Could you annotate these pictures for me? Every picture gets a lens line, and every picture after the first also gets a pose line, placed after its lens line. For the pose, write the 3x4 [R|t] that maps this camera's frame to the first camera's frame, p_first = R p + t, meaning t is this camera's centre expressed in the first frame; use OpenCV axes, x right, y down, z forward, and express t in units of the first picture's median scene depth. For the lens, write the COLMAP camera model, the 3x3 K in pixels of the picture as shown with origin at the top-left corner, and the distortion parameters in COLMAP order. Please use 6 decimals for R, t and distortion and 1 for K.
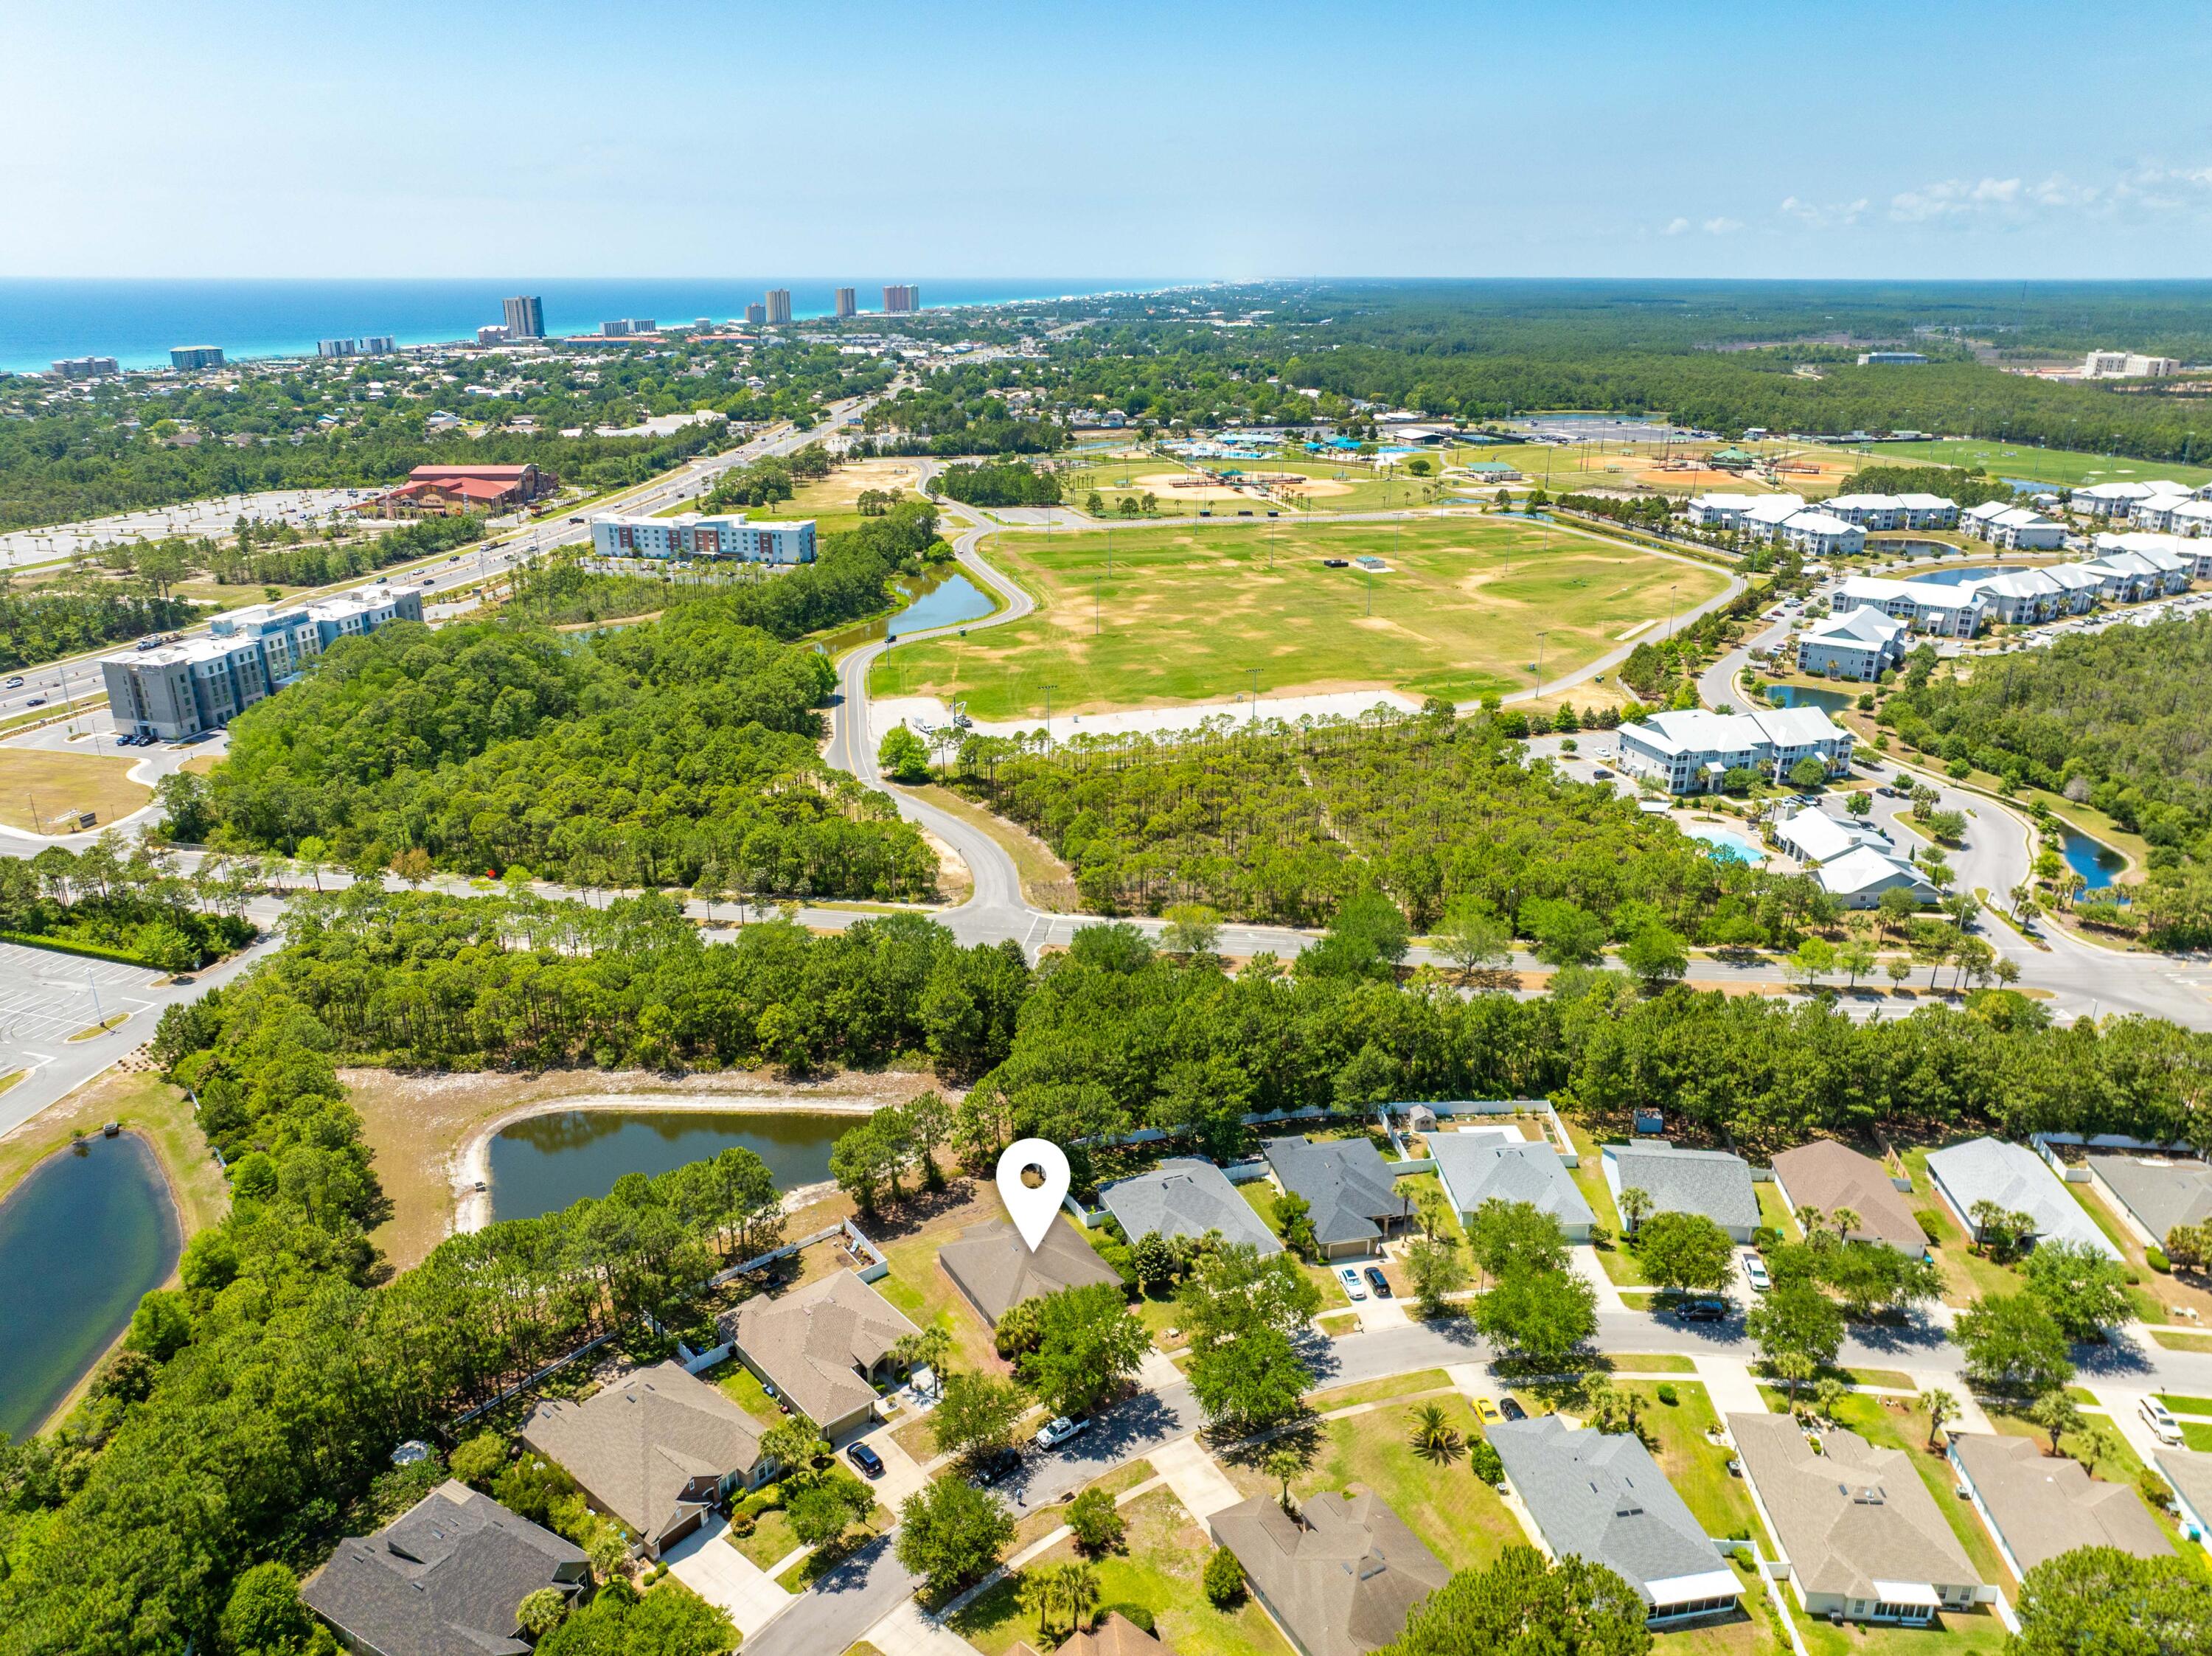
lens RADIAL K [[1551.1, 0, 1106.0], [0, 1551.1, 828.0], [0, 0, 1]] dist [0.004714, -0.005697]
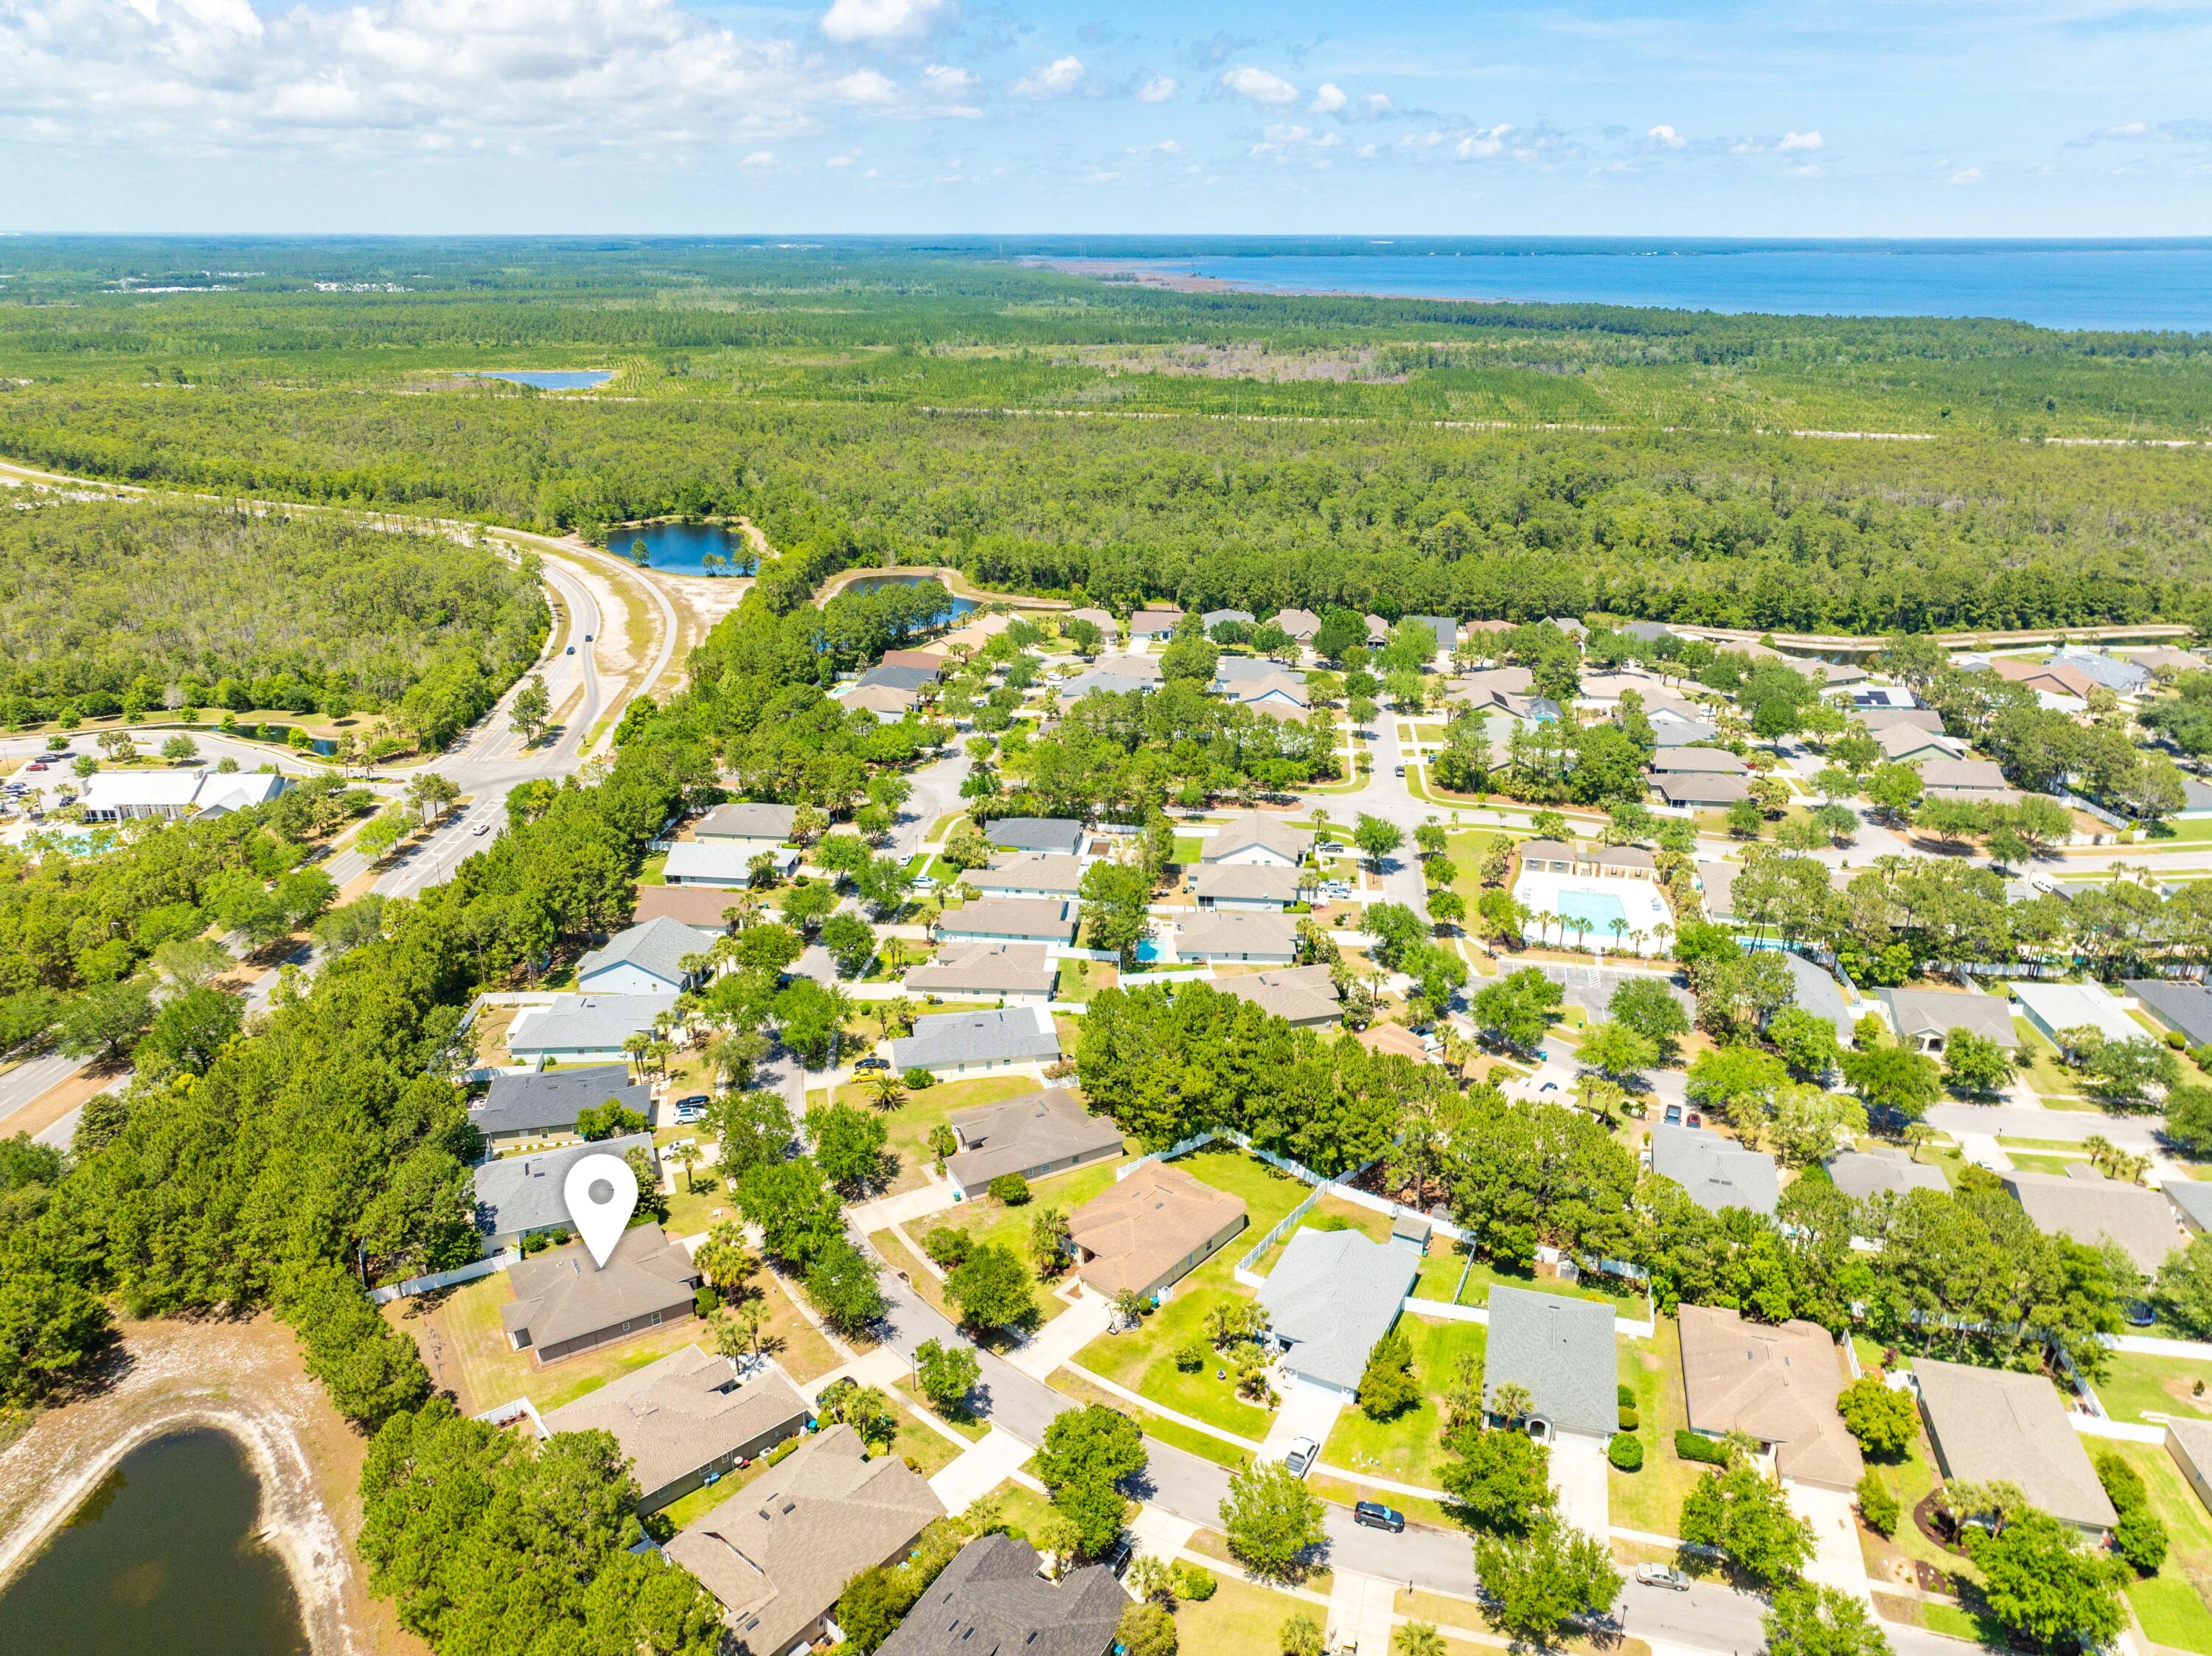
lens RADIAL K [[1551.1, 0, 1106.0], [0, 1551.1, 828.0], [0, 0, 1]] dist [0.004714, -0.005697]
pose [[-0.005693, -0.360986, 0.932554, -0.258420], [0.336263, 0.877571, 0.341755, -0.056666], [-0.941751, 0.315529, 0.116390, 0.157137]]
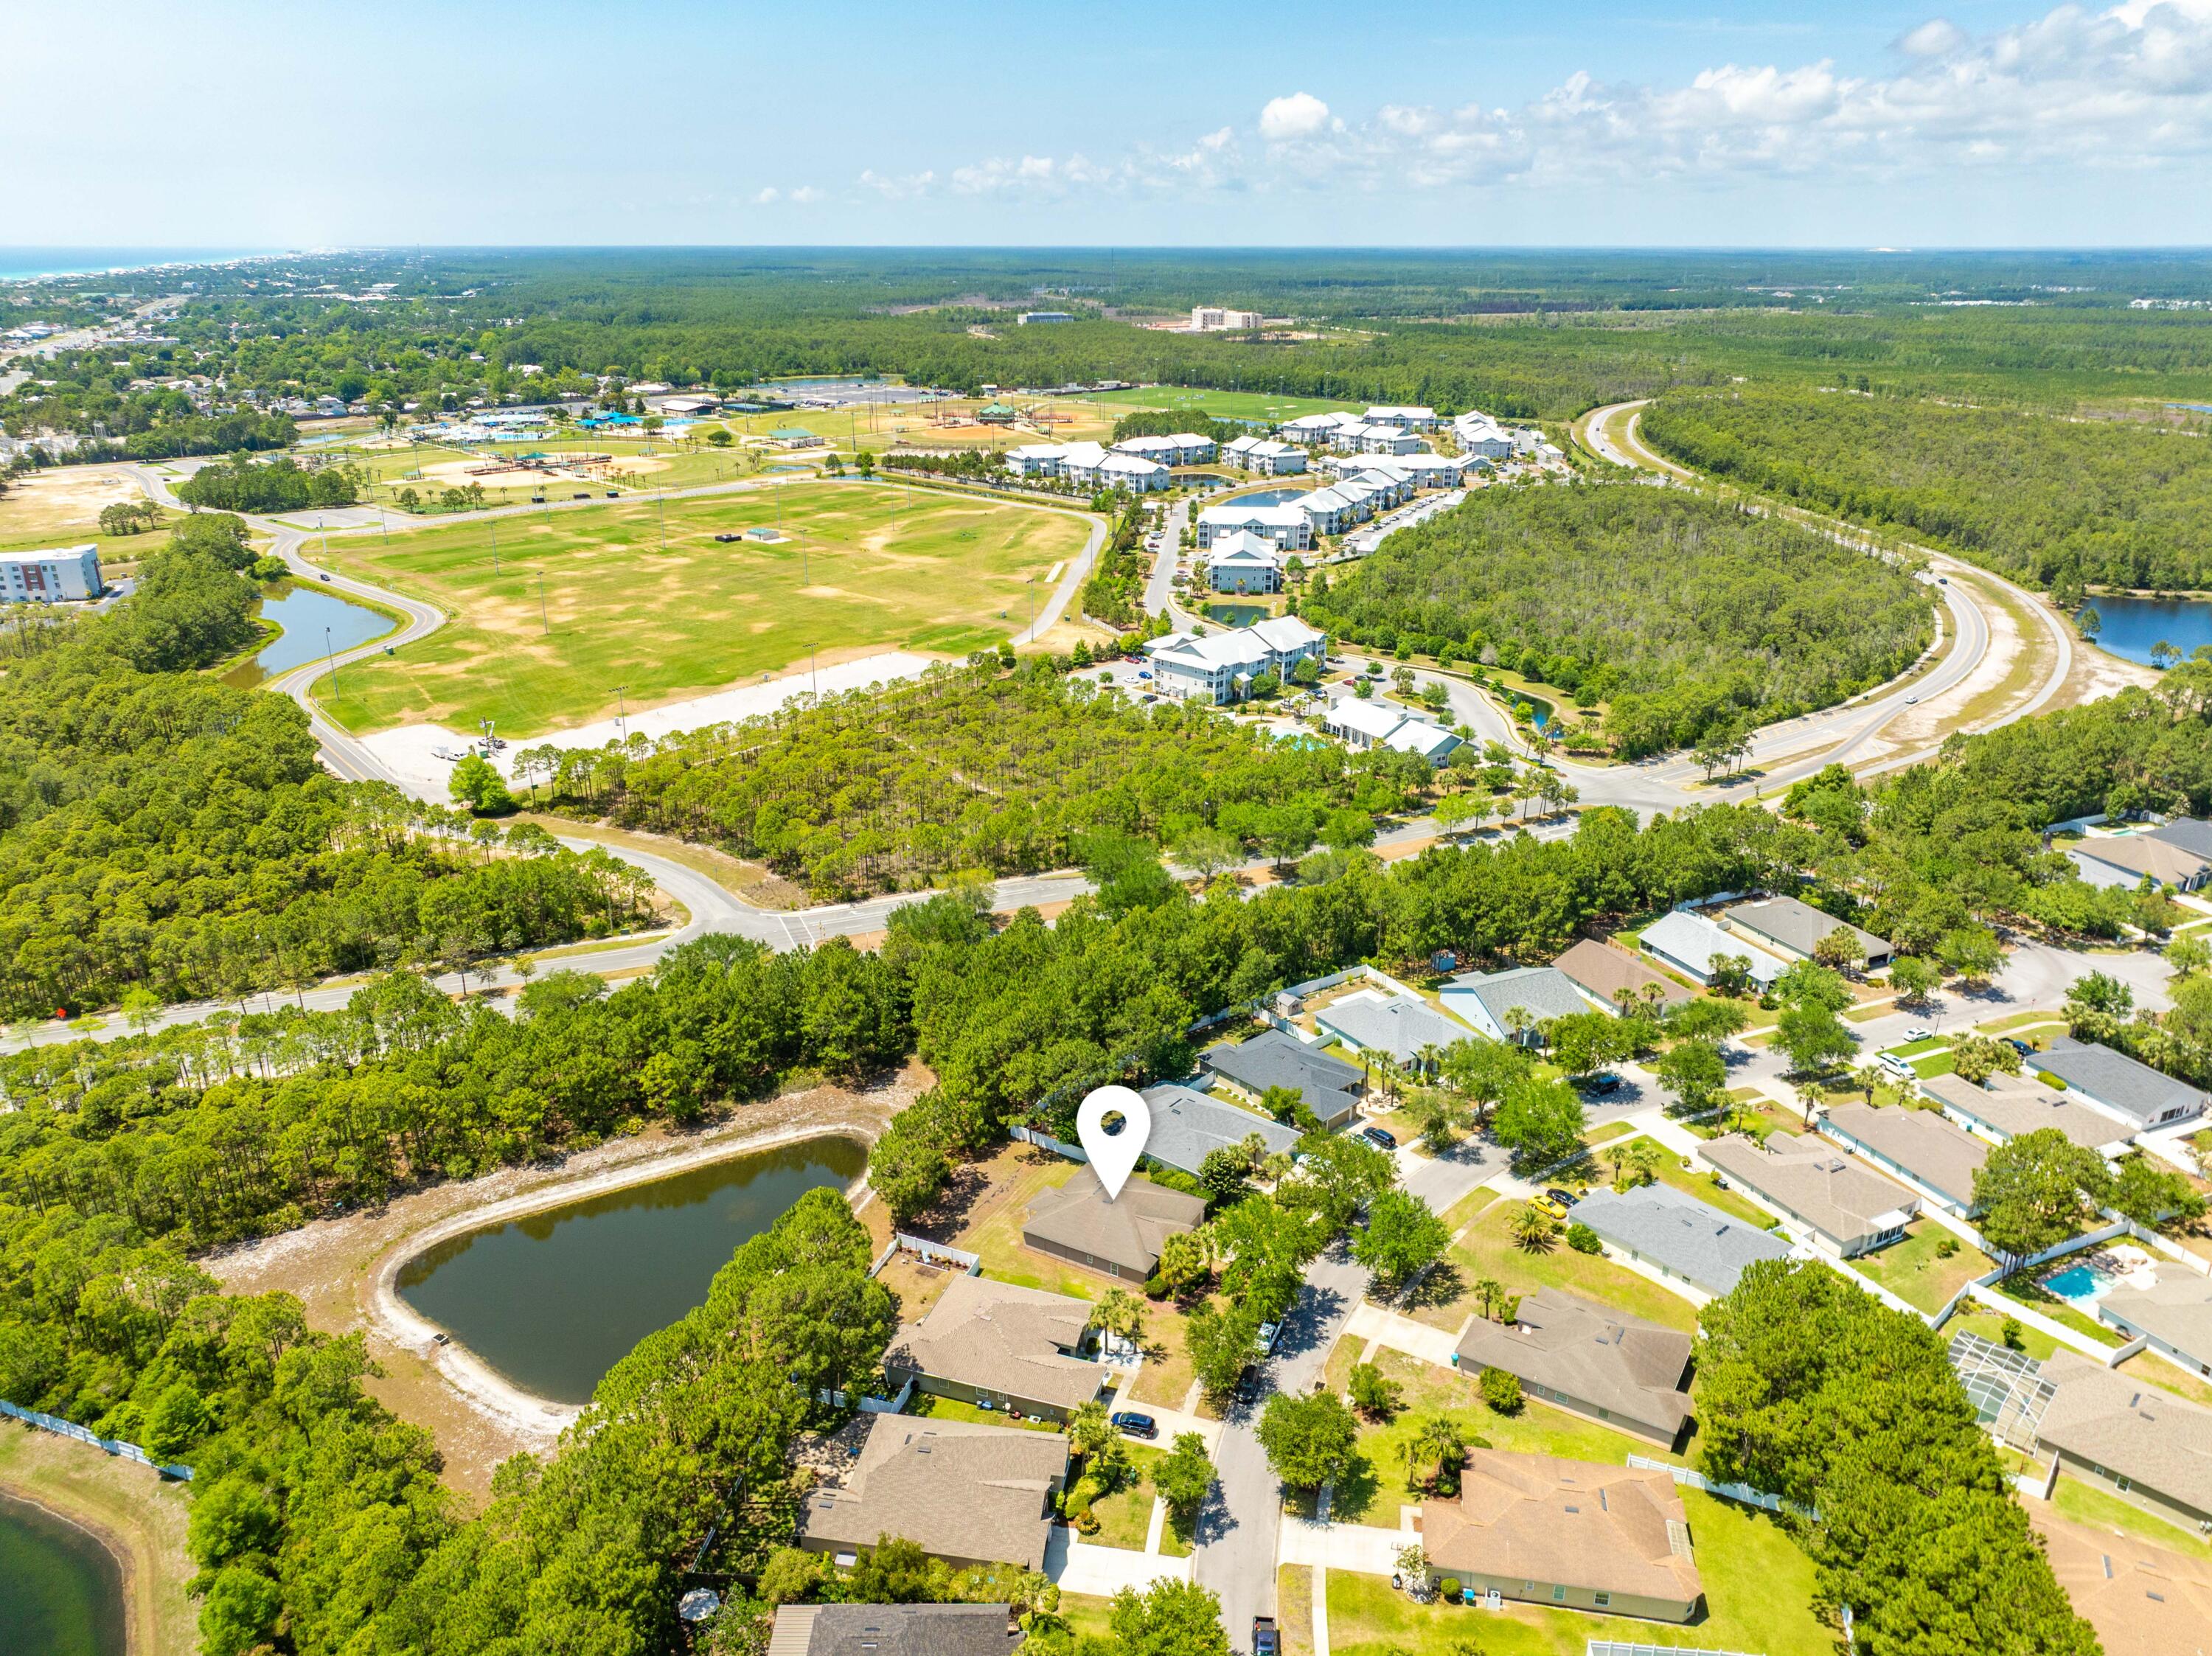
lens RADIAL K [[1551.1, 0, 1106.0], [0, 1551.1, 828.0], [0, 0, 1]] dist [0.004714, -0.005697]
pose [[0.860723, -0.180088, 0.476156, -0.152626], [0.171369, 0.983248, 0.062101, -0.010621], [-0.479363, 0.028146, 0.877165, 0.029828]]
